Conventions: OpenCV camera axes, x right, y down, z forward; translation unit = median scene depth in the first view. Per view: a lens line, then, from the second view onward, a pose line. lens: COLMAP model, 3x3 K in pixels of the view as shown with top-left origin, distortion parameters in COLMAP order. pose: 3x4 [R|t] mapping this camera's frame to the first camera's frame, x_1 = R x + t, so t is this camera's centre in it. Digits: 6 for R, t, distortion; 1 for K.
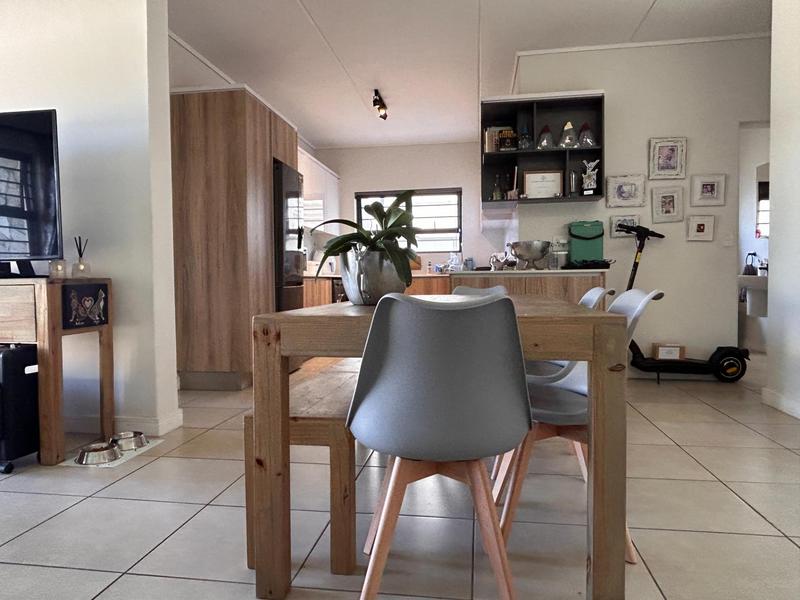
lens RADIAL K [[553.1, 0, 391.4], [0, 553.1, 300.3], [0, 0, 1]] dist [-0.000513, -0.007801]
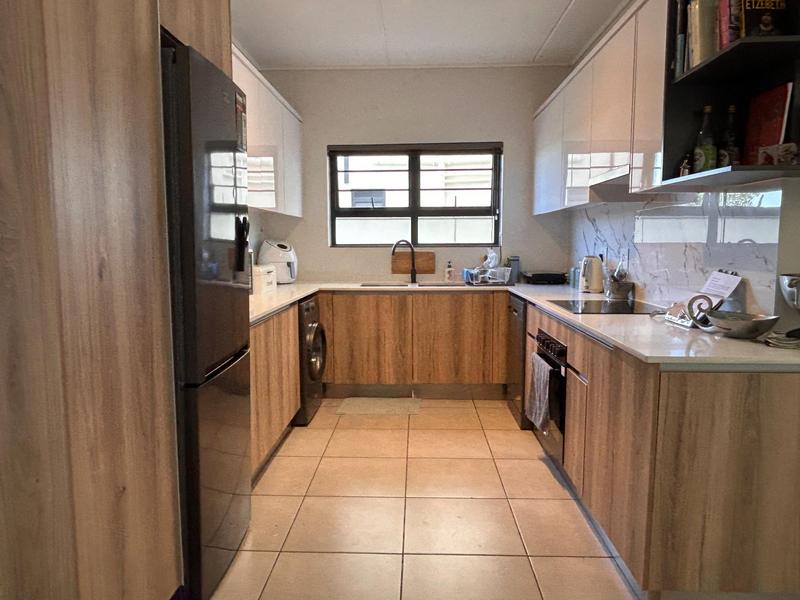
lens RADIAL K [[553.1, 0, 391.4], [0, 553.1, 300.3], [0, 0, 1]] dist [-0.000513, -0.007801]
pose [[0.993723, -0.003993, 0.111799, -0.109896], [-0.003605, 0.997701, 0.067674, -0.111546], [-0.111812, -0.067652, 0.991424, 0.632240]]
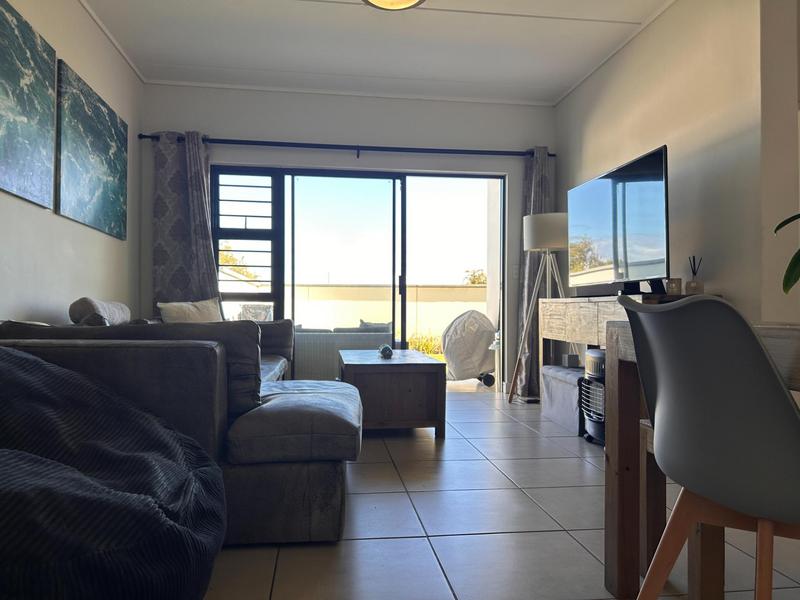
lens RADIAL K [[602.1, 0, 396.9], [0, 602.1, 303.7], [0, 0, 1]] dist [0.063674, -0.082511]
pose [[0.283925, 0.002958, -0.958842, 0.242040], [-0.042434, 0.999054, -0.009483, 0.007174], [0.957907, 0.043380, 0.283782, 0.080442]]
